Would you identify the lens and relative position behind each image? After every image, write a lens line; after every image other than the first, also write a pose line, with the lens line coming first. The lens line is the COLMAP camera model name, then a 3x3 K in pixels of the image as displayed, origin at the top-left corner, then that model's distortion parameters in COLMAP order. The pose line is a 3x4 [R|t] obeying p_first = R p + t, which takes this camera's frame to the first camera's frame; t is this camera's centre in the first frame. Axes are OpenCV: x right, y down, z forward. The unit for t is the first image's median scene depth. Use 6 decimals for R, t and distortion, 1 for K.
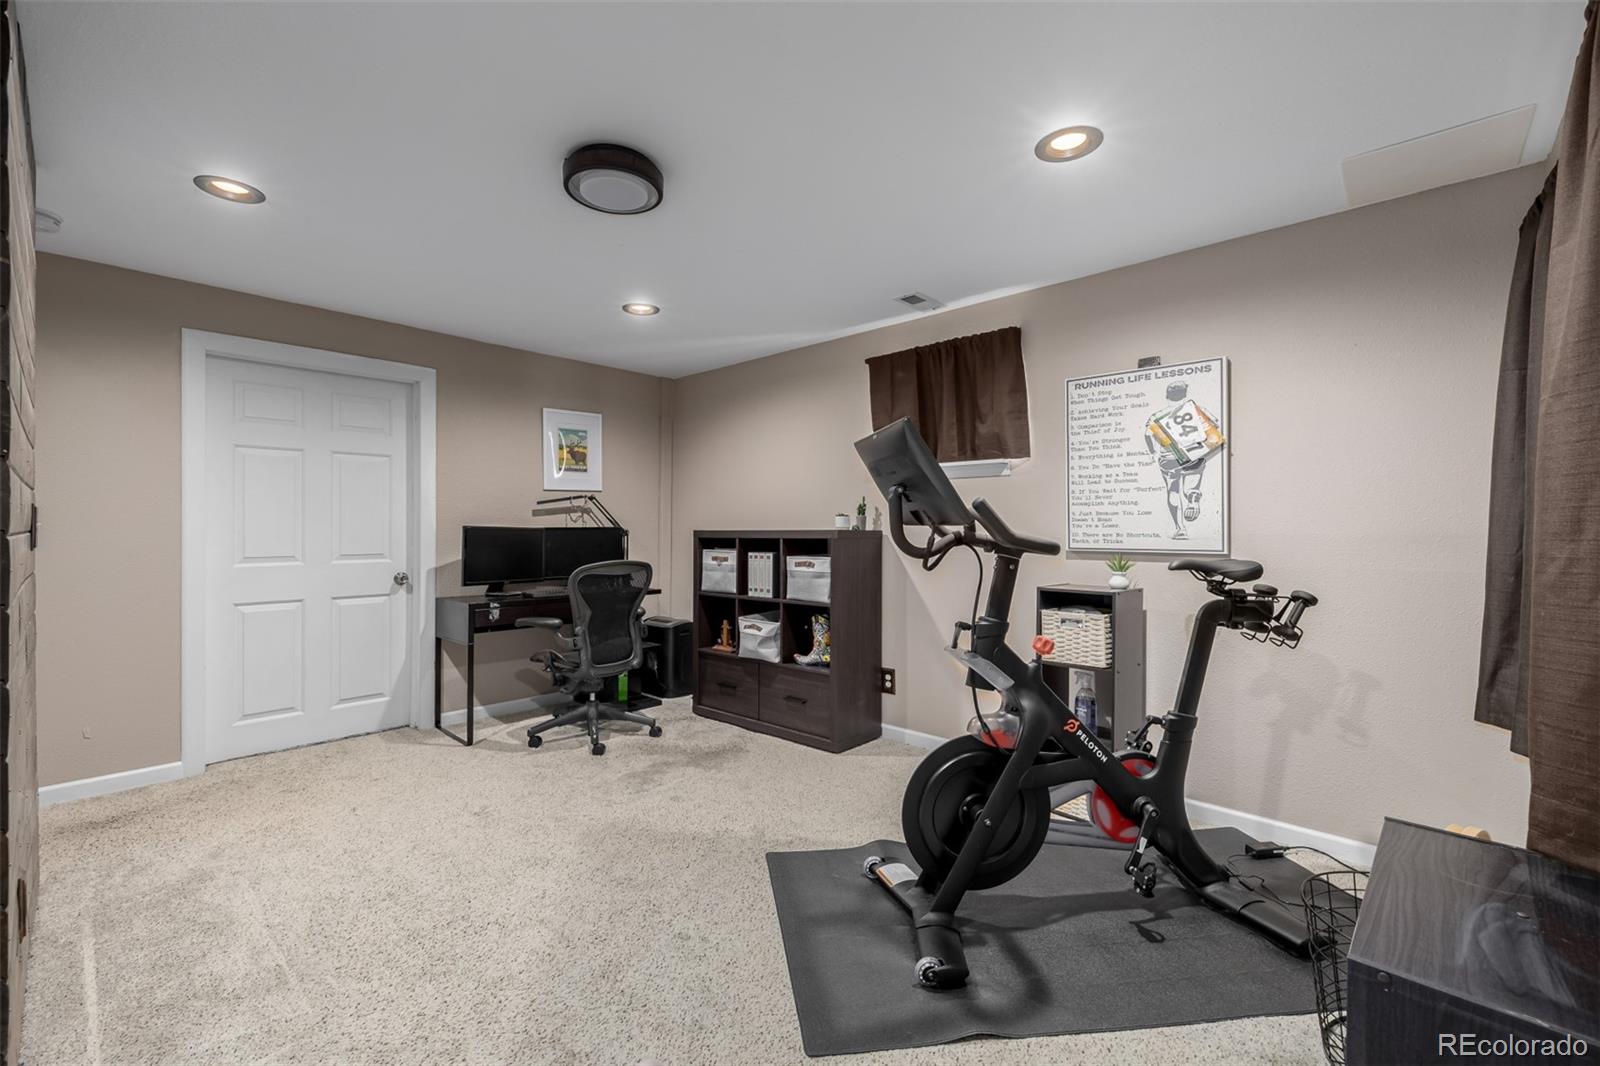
lens RADIAL K [[681.8, 0, 804.1], [0, 681.8, 523.7], [0, 0, 1]] dist [0.001584, -0.000072]
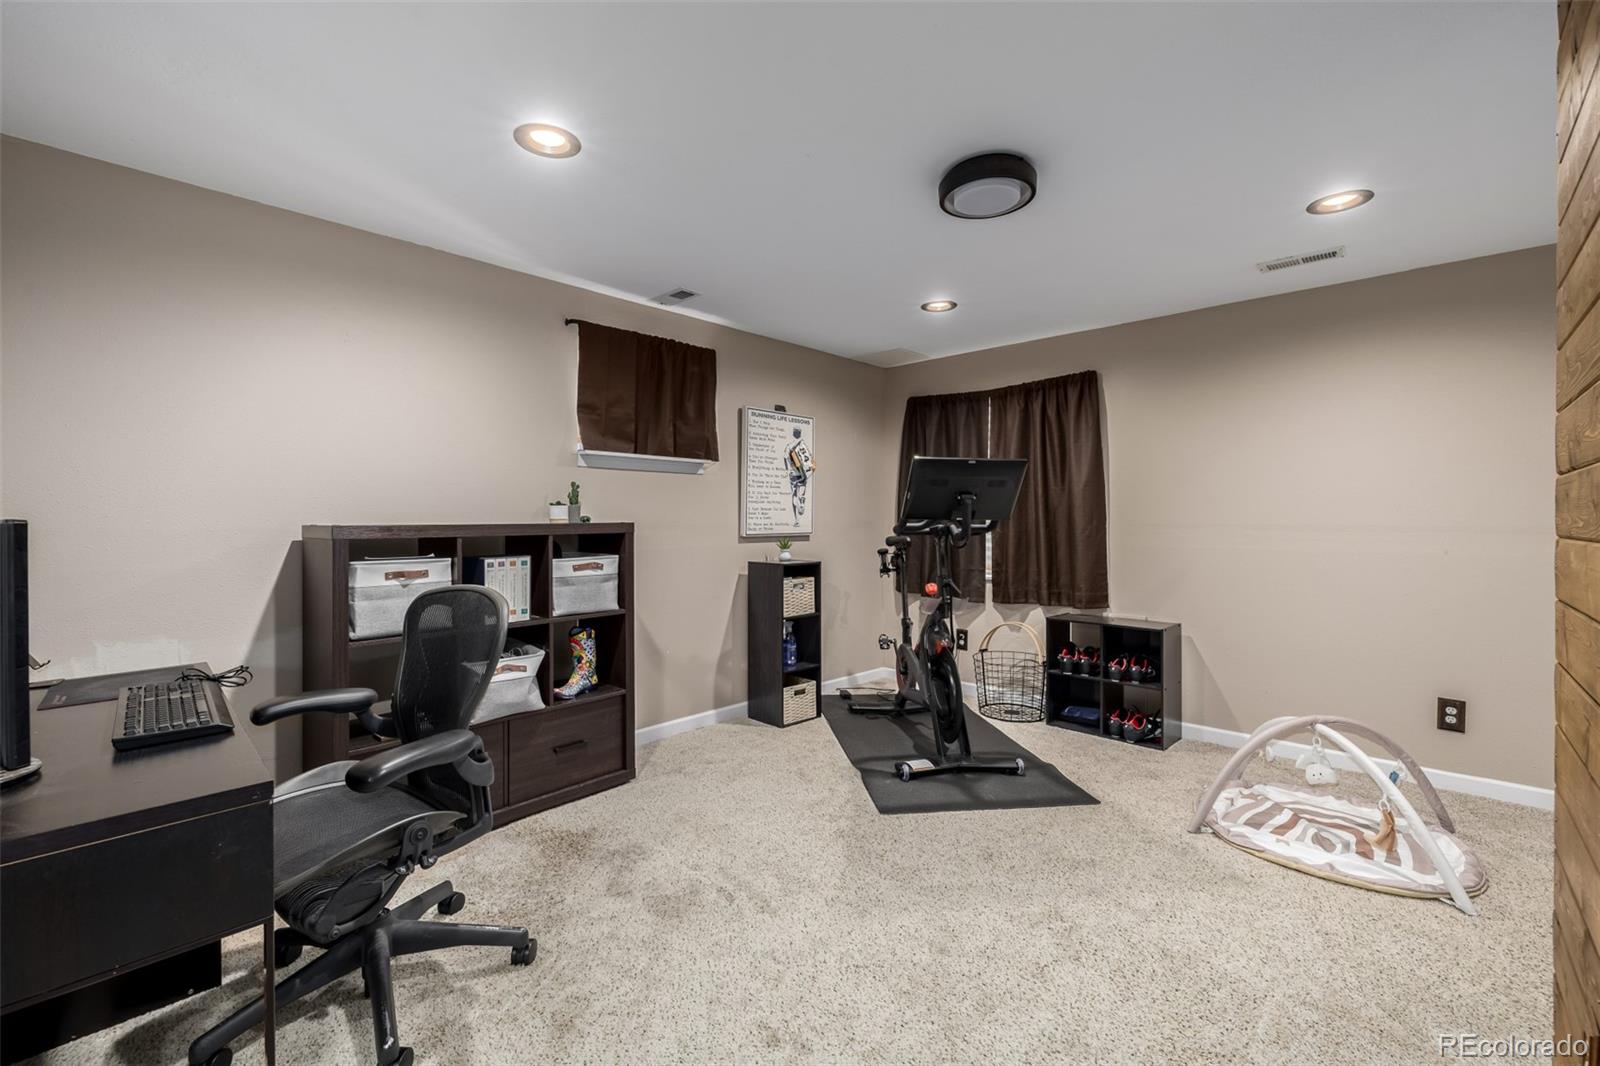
lens RADIAL K [[681.8, 0, 804.1], [0, 681.8, 523.7], [0, 0, 1]] dist [0.001584, -0.000072]
pose [[0.002321, -0.008083, 0.999965, -0.830590], [-0.003922, 0.999960, 0.008092, 0.002715], [-0.999990, -0.003941, 0.002289, 0.792688]]
